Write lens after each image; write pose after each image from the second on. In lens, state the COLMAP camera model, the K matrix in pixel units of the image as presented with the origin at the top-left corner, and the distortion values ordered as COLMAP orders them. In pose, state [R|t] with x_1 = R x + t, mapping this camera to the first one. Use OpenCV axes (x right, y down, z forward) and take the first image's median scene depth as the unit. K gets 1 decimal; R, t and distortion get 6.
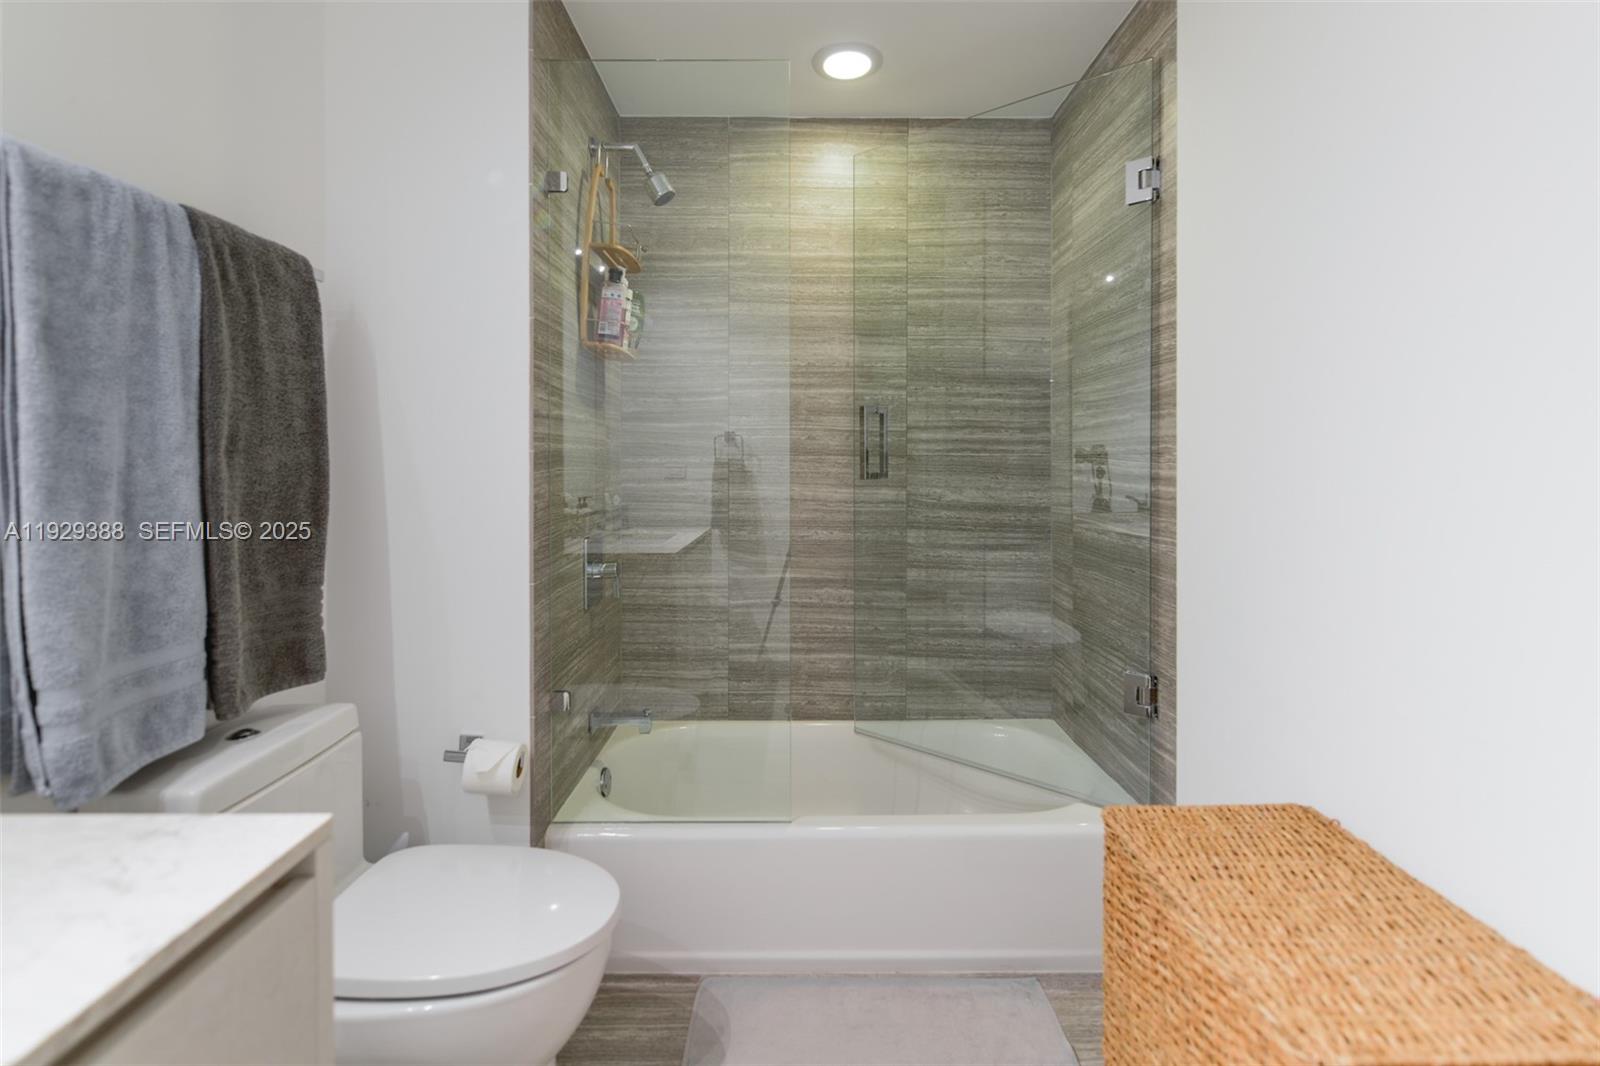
lens RADIAL K [[642.3, 0, 797.5], [0, 642.3, 529.1], [0, 0, 1]] dist [0.010535, -0.002544]
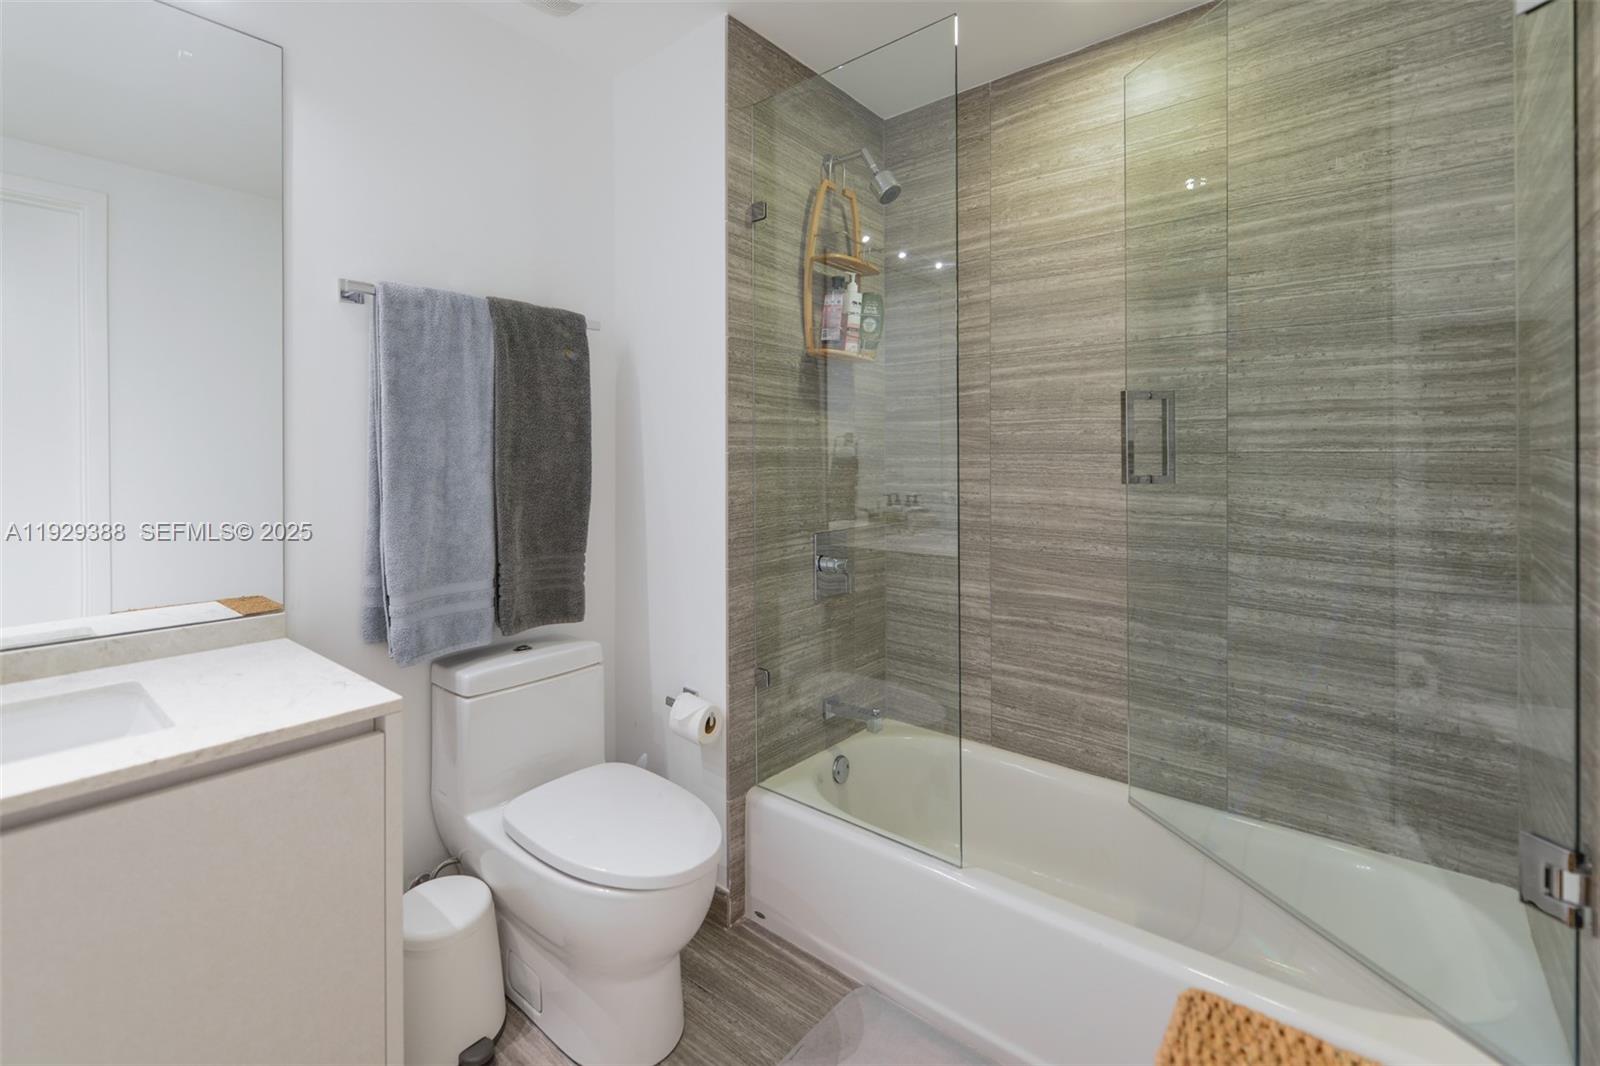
lens RADIAL K [[669.7, 0, 798.9], [0, 669.7, 526.5], [0, 0, 1]] dist [0.015966, -0.004224]
pose [[0.780017, 0.062055, -0.622674, 0.285956], [-0.063199, 0.997795, 0.020271, -0.015099], [0.622559, 0.023541, 0.782219, 0.096267]]
